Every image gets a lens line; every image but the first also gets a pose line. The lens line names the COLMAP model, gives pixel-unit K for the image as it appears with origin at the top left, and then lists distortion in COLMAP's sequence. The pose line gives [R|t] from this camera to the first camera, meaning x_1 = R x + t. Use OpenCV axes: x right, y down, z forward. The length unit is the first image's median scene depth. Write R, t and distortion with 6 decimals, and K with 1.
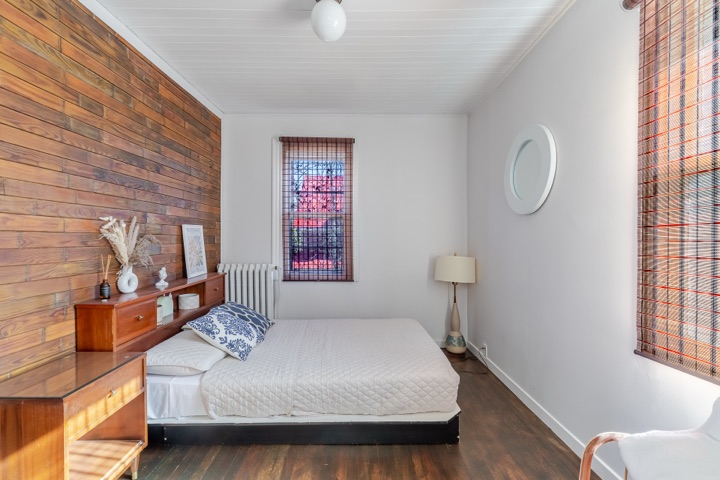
lens RADIAL K [[326.8, 0, 355.2], [0, 326.8, 246.6], [0, 0, 1]] dist [0.012073, -0.000209]
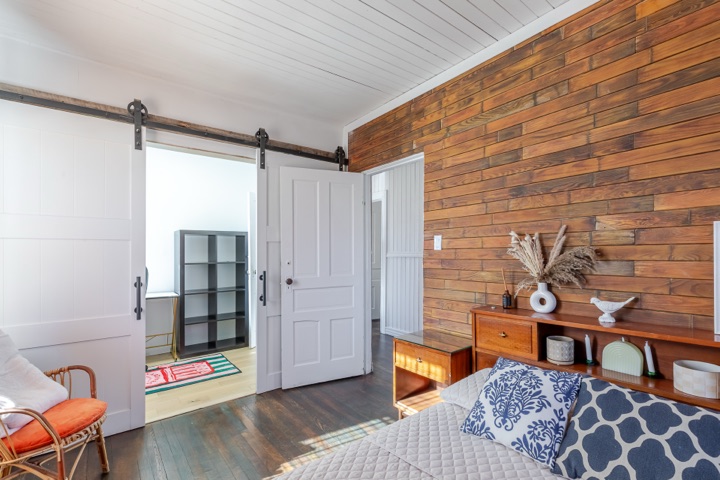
lens RADIAL K [[326.8, 0, 355.2], [0, 326.8, 246.6], [0, 0, 1]] dist [0.012073, -0.000209]
pose [[-0.795325, 0.003642, -0.606173, 0.273526], [0.002052, 0.999992, 0.003316, -0.047268], [0.606180, 0.001394, -0.795326, 1.490860]]
